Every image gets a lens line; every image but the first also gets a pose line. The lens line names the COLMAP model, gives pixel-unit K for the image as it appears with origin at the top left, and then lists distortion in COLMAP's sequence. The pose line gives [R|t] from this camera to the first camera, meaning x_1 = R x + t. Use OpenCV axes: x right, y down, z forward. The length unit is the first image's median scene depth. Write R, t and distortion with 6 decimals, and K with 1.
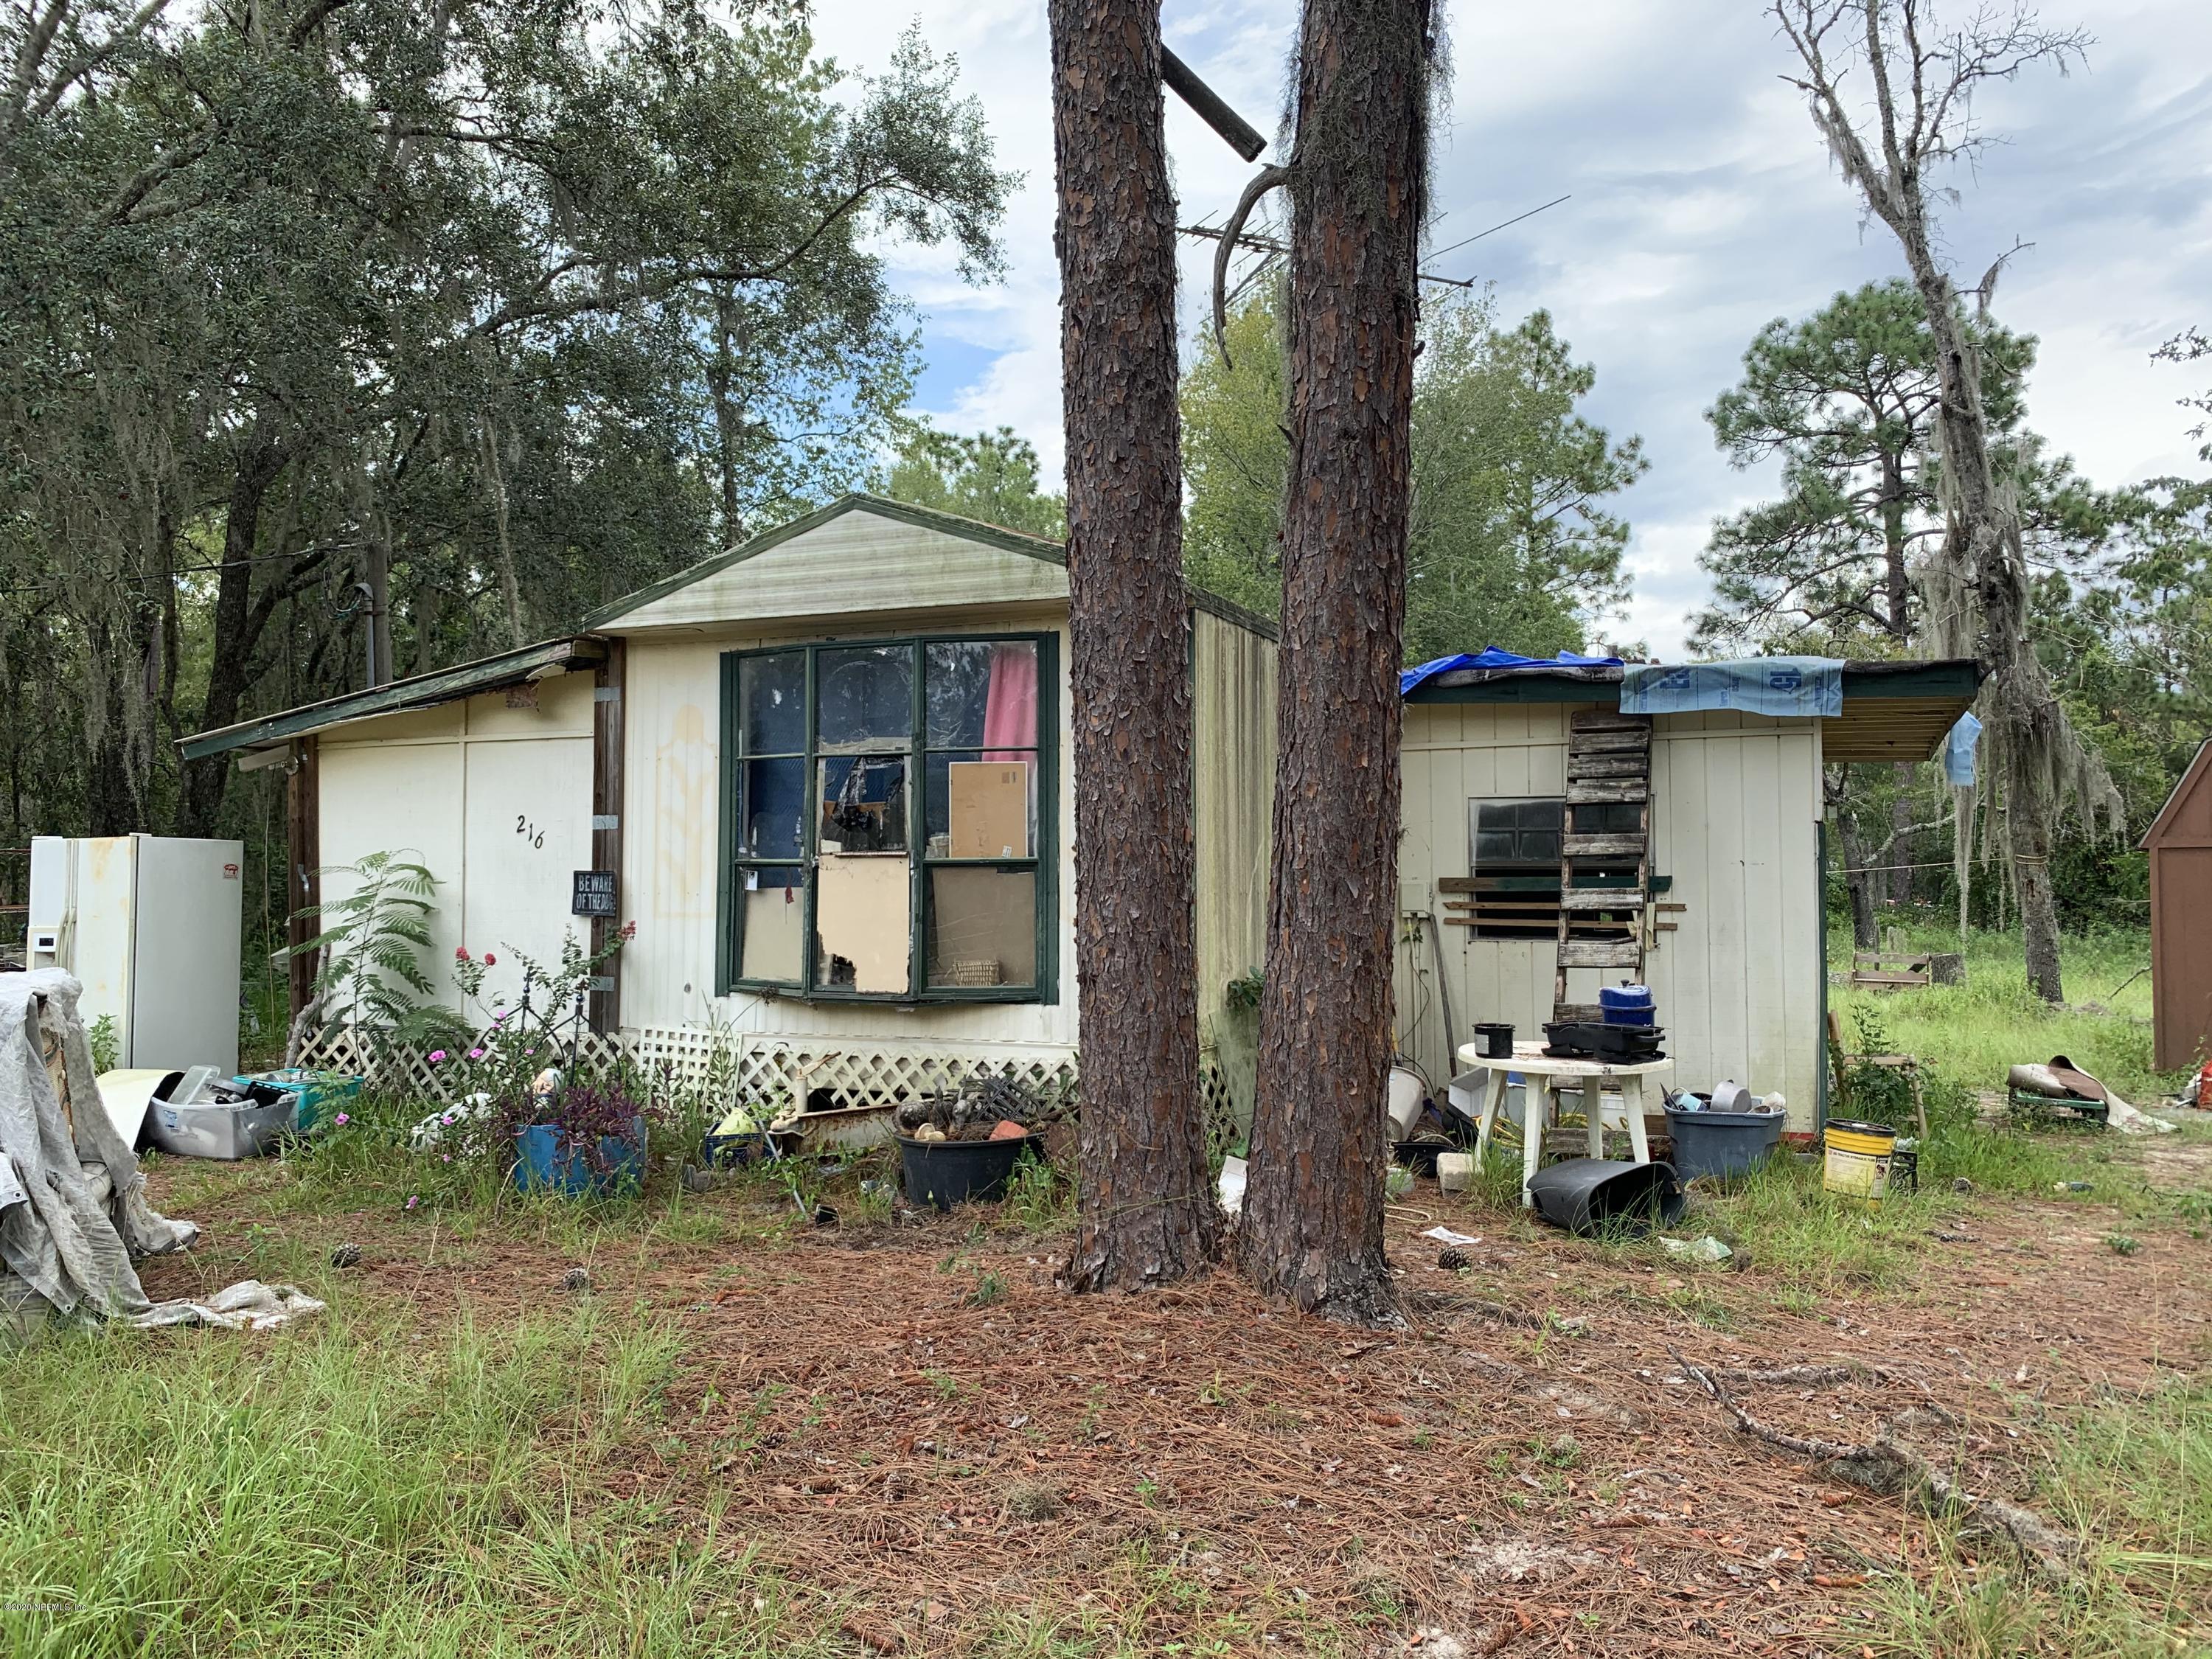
lens RADIAL K [[1698.3, 0, 1106.0], [0, 1698.3, 829.5], [0, 0, 1]] dist [0.063746, -0.084628]
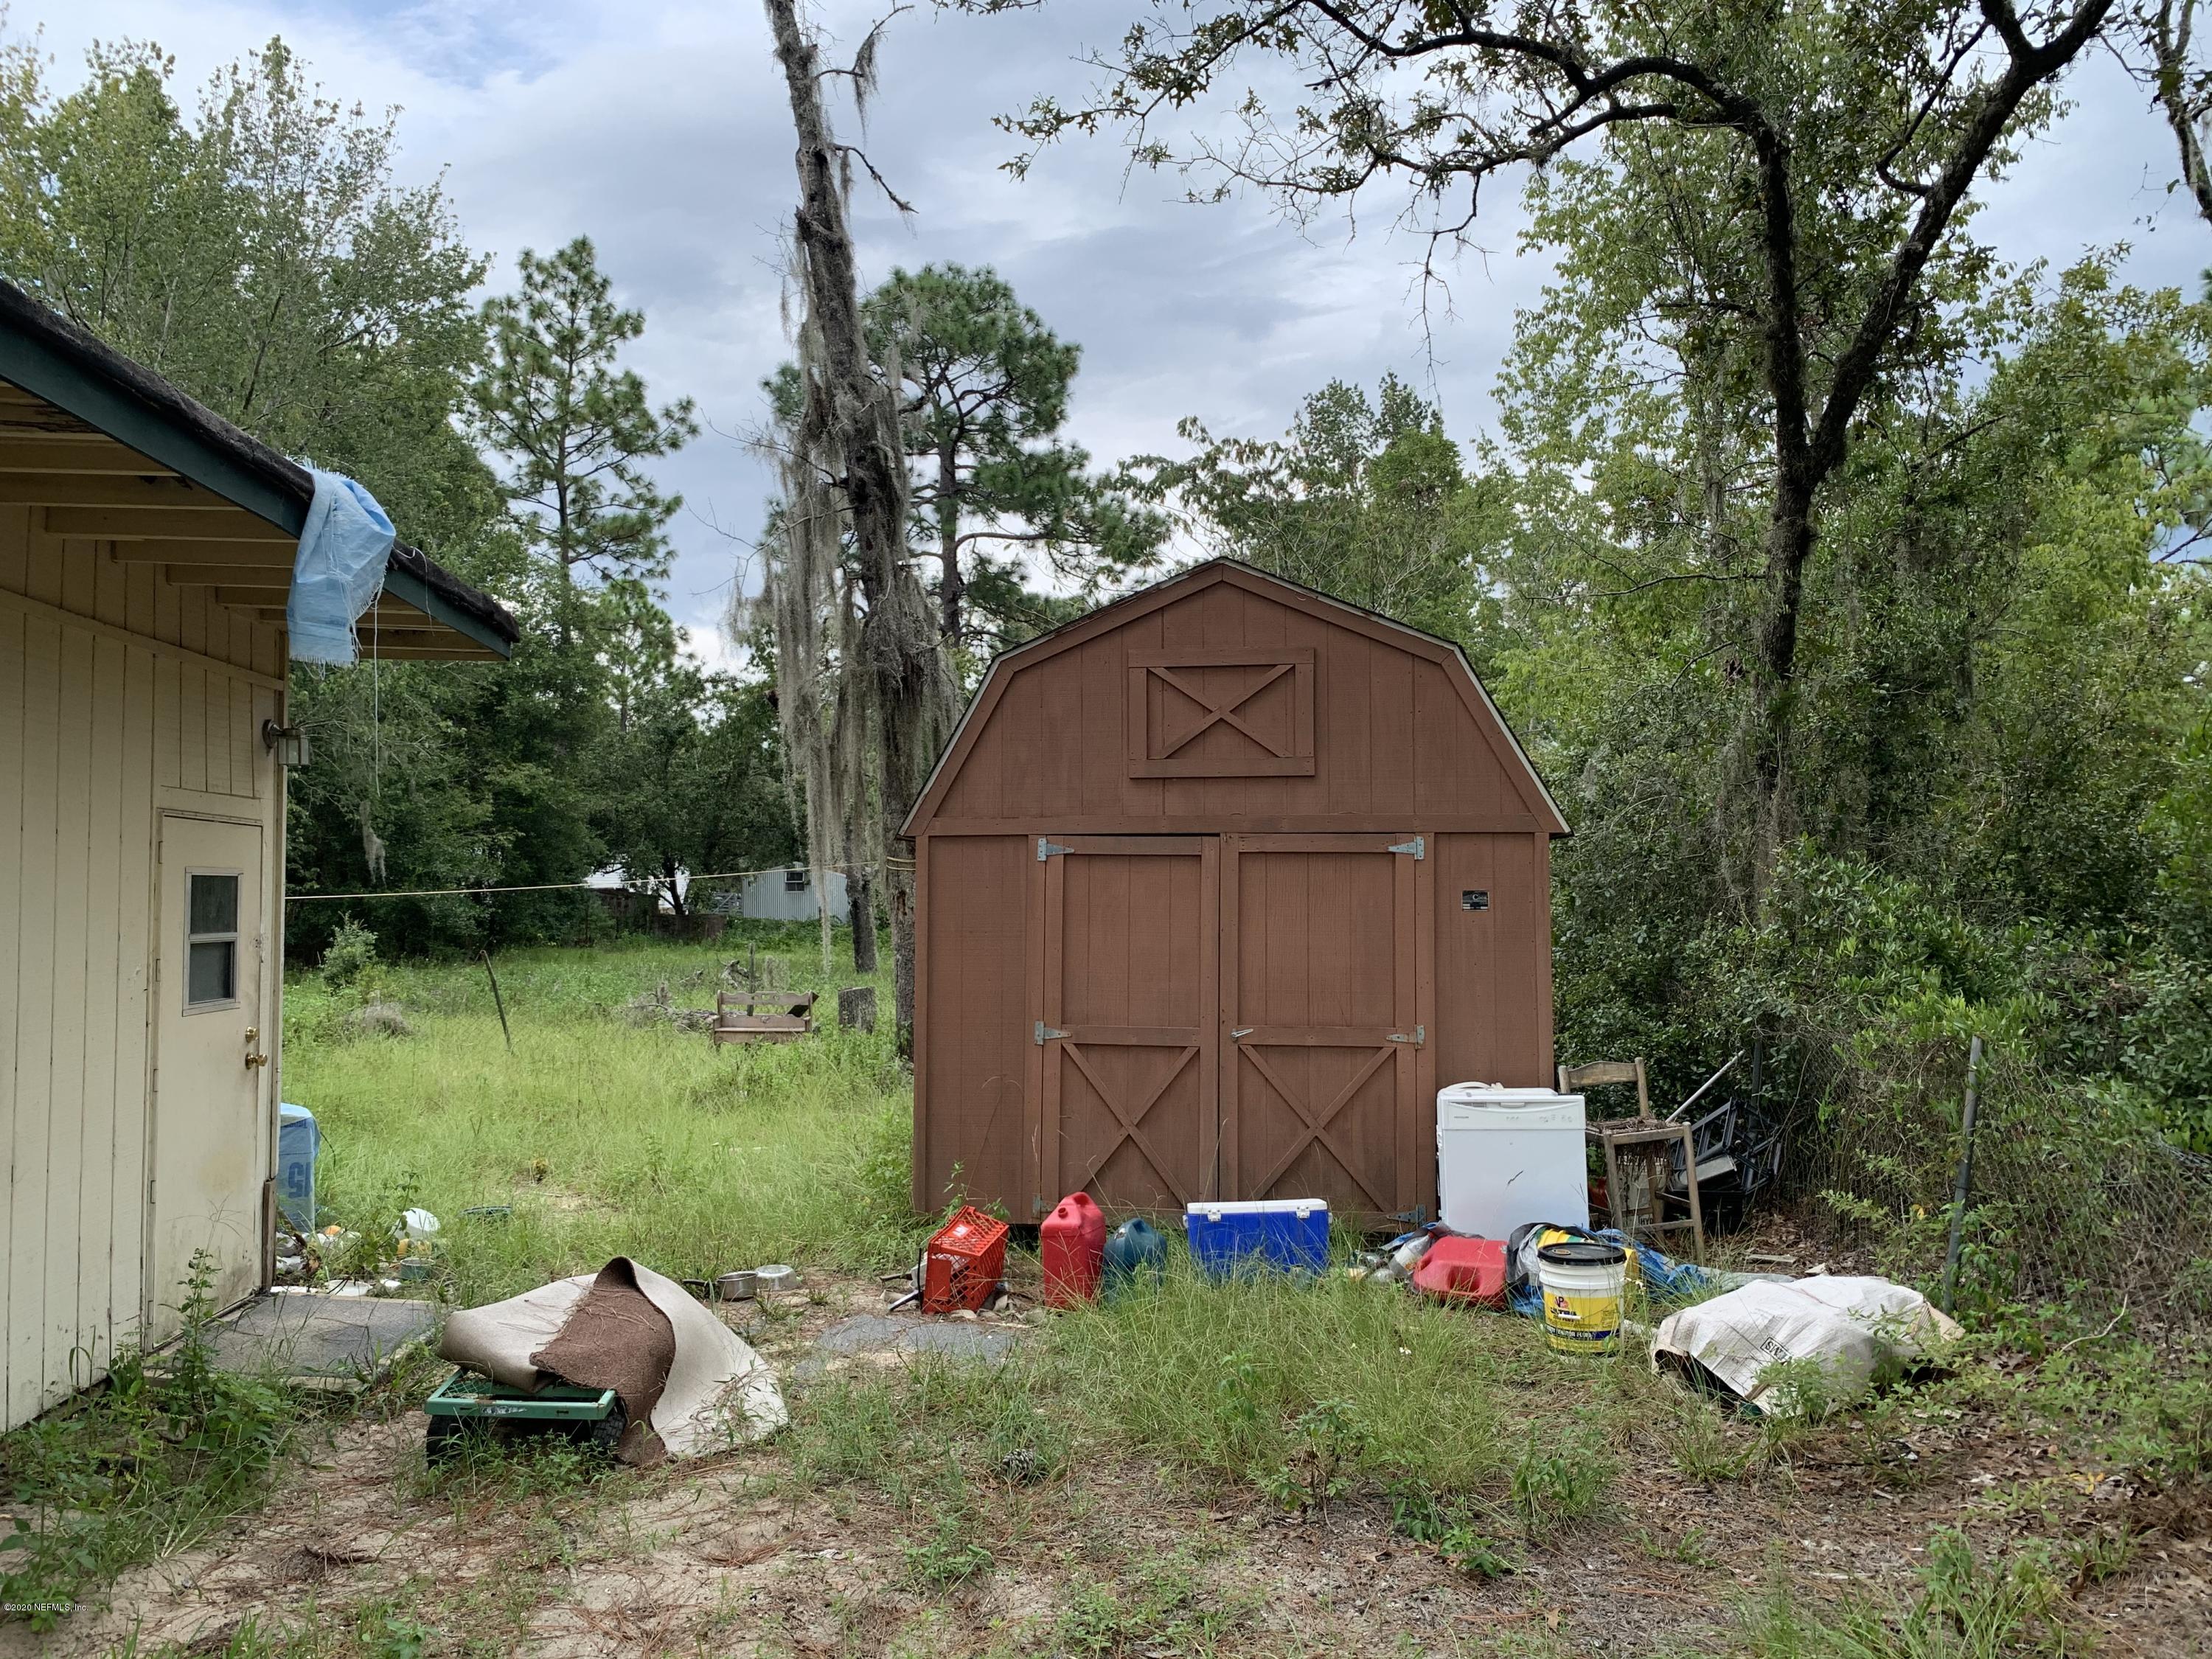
lens RADIAL K [[1655.9, 0, 1122.1], [0, 1655.9, 884.0], [0, 0, 1]] dist [0.065927, -0.000845]
pose [[0.886141, -0.000010, 0.463415, 0.609639], [-0.009427, 0.999793, 0.018047, 0.026173], [-0.463319, -0.020361, 0.885957, 0.689628]]
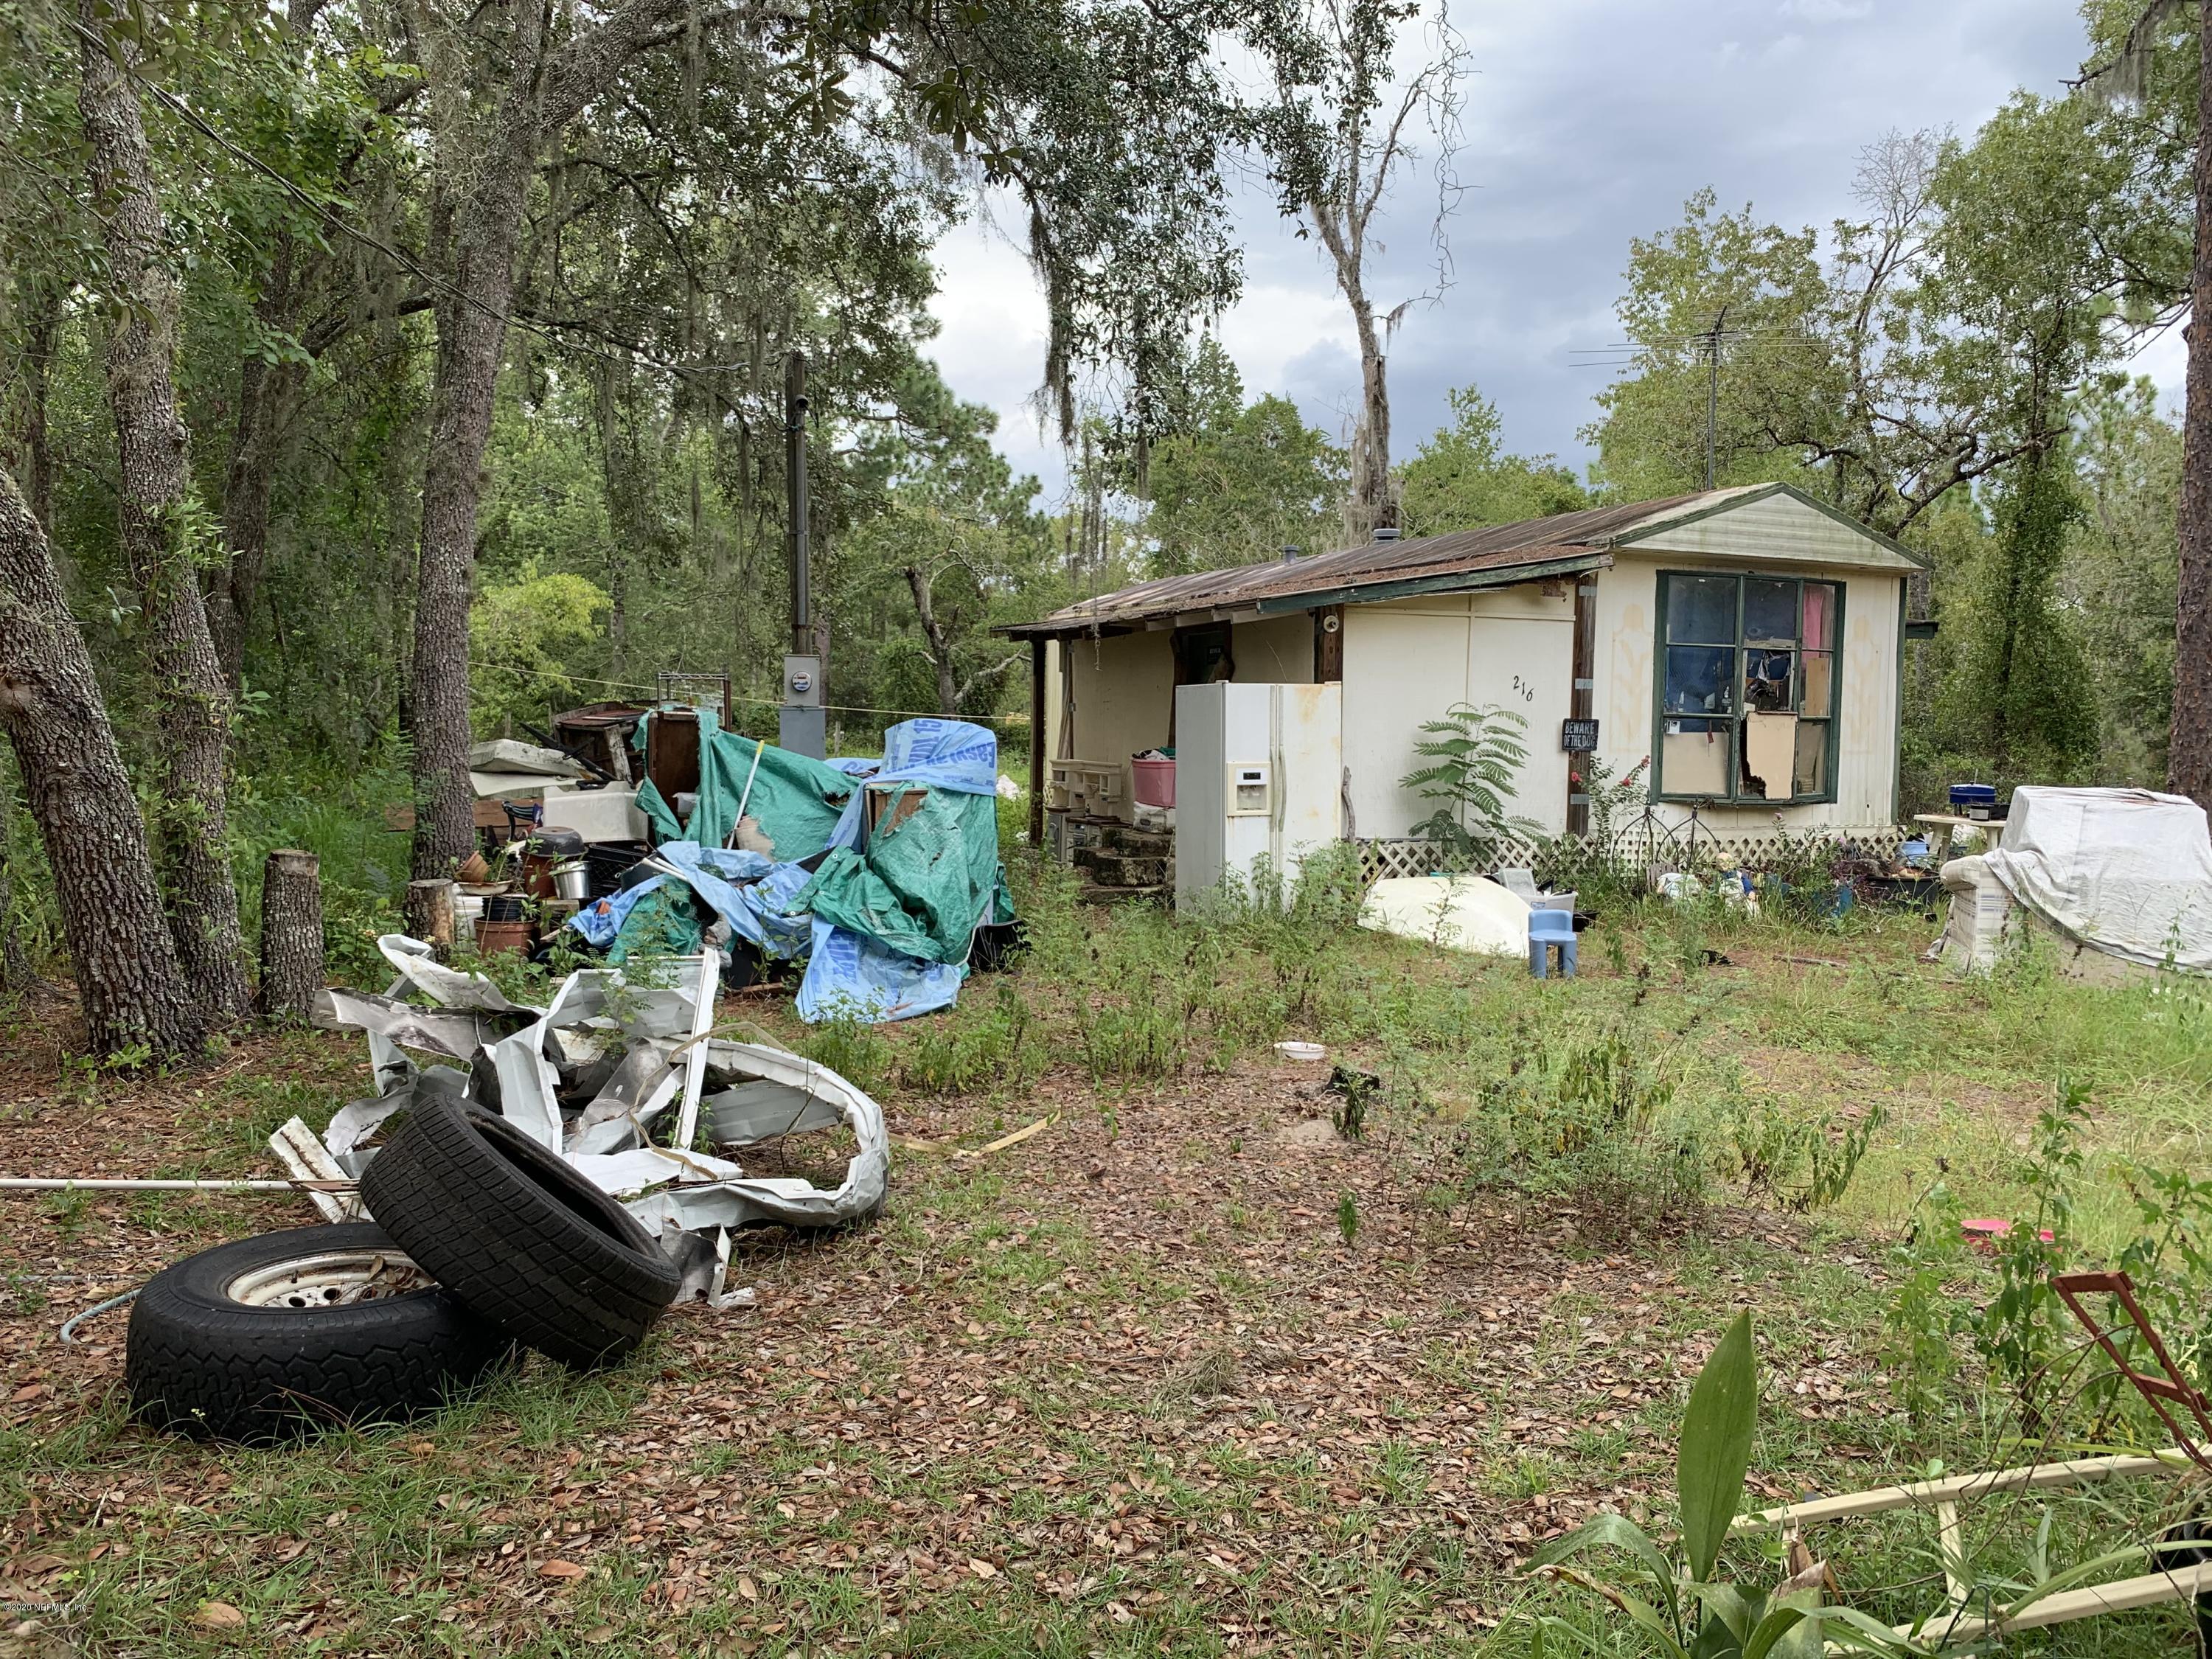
lens RADIAL K [[1698.3, 0, 1106.0], [0, 1698.3, 829.5], [0, 0, 1]] dist [0.063746, -0.084628]
pose [[0.675937, -0.033251, 0.736209, -1.449387], [-0.044262, 0.995346, 0.085594, 0.011311], [-0.735629, -0.090442, 0.671319, 0.308640]]
